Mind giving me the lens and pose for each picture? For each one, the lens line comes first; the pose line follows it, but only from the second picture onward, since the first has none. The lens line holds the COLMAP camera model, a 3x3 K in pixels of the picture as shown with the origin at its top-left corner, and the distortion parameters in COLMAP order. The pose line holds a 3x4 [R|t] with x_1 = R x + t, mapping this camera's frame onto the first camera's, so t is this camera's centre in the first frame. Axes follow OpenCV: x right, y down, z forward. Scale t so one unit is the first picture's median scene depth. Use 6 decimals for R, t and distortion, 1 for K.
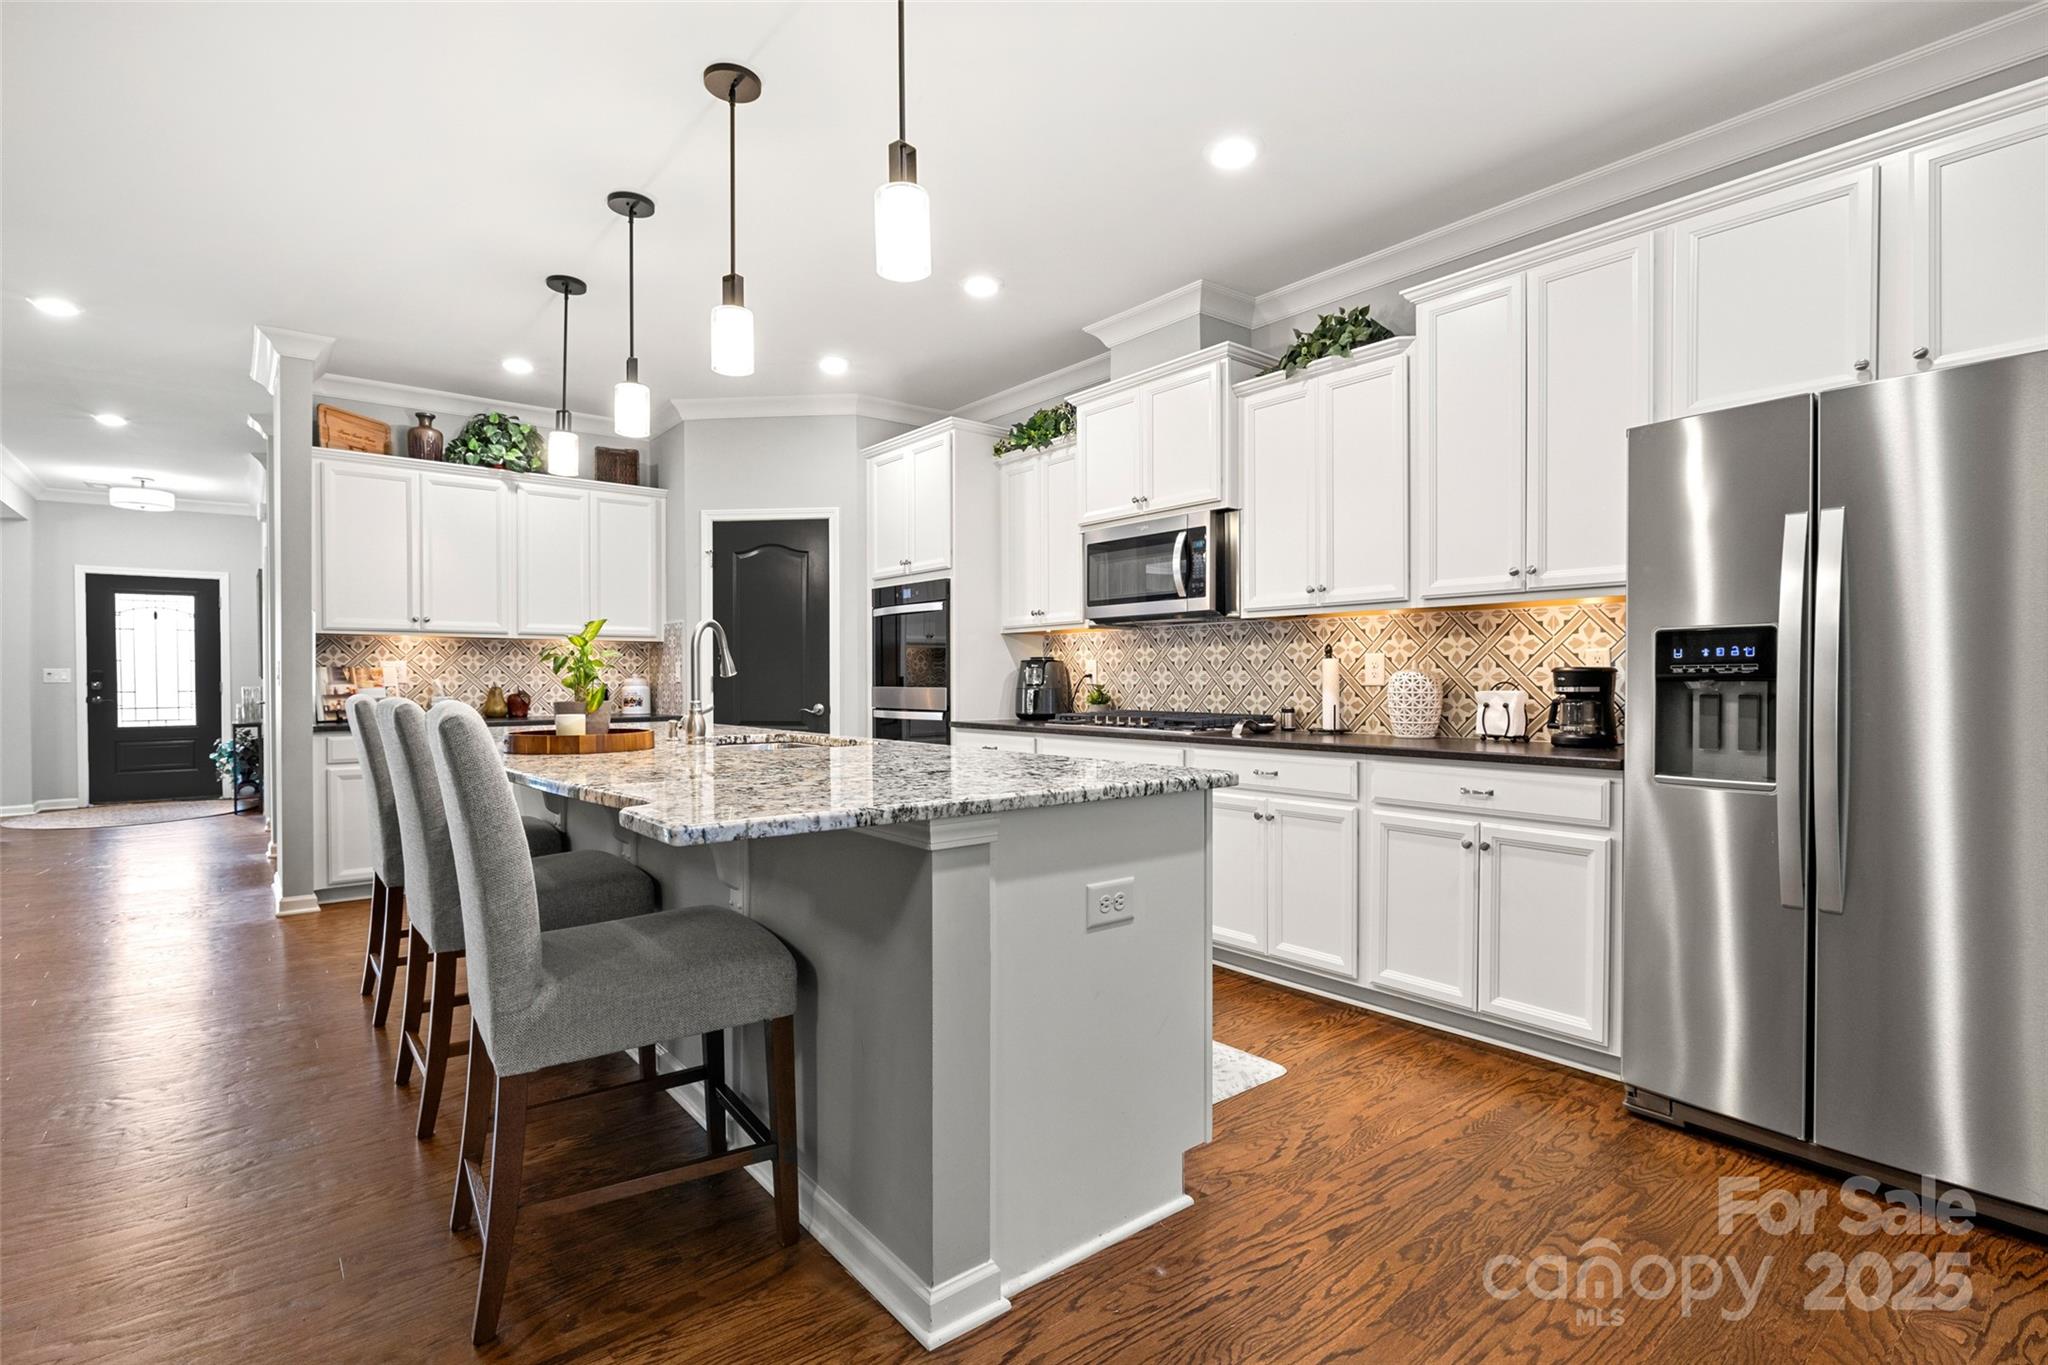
lens RADIAL K [[959.3, 0, 1026.3], [0, 959.3, 689.0], [0, 0, 1]] dist [-0.009497, 0.000045]
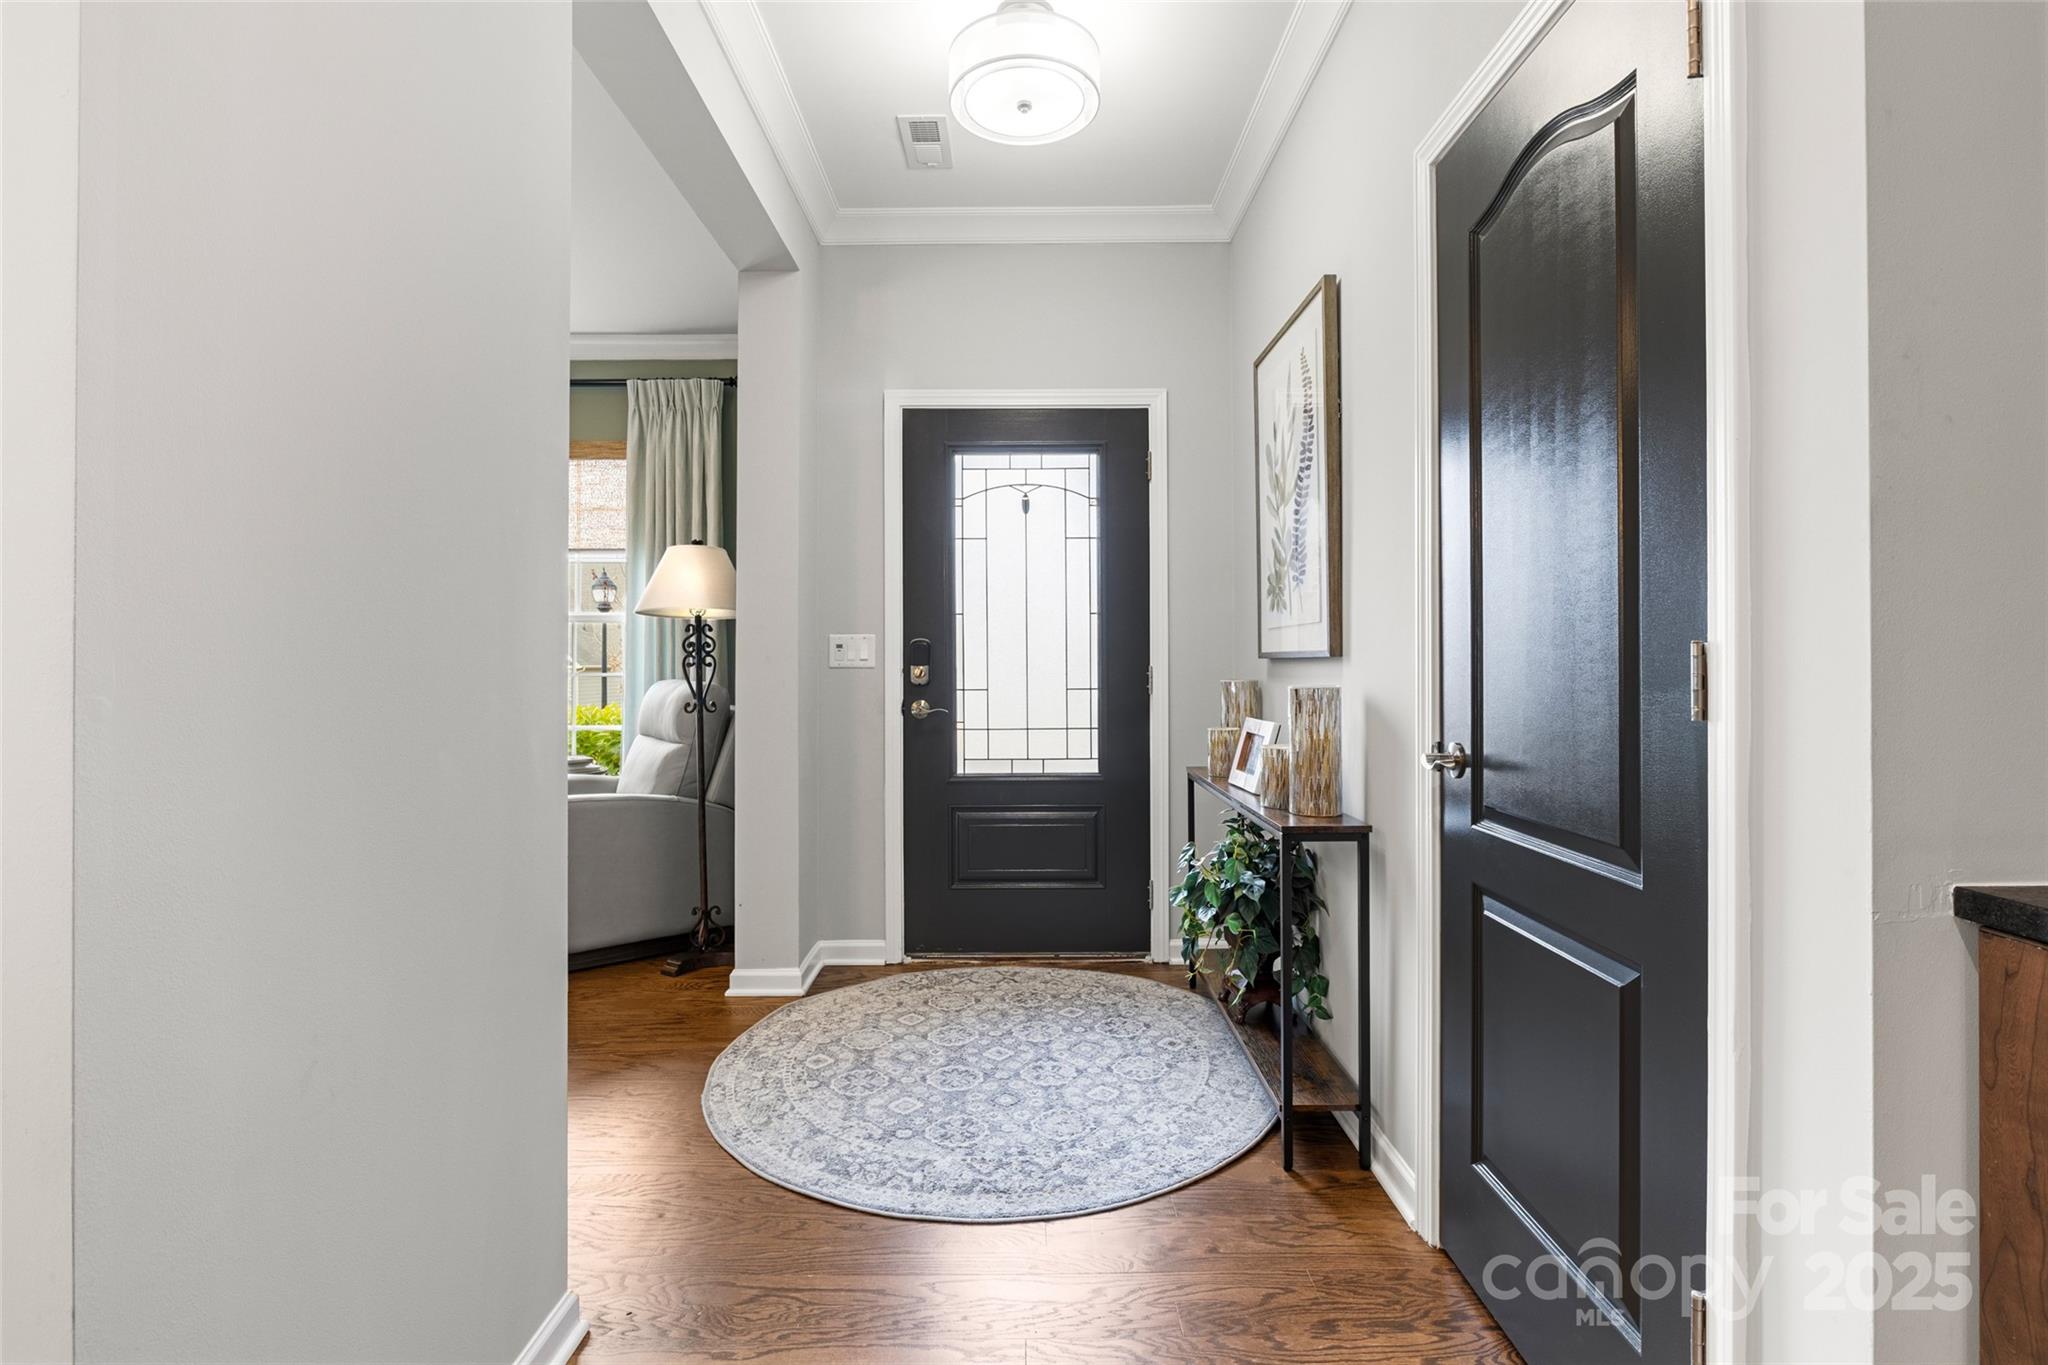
lens RADIAL K [[959.3, 0, 1048.8], [0, 959.3, 652.1], [0, 0, 1]] dist [-0.009497, 0.000045]
pose [[0.790343, -0.004697, -0.612647, -0.667540], [-0.005694, 0.999871, -0.015012, -0.007156], [0.612638, 0.015353, 0.790214, 0.693799]]
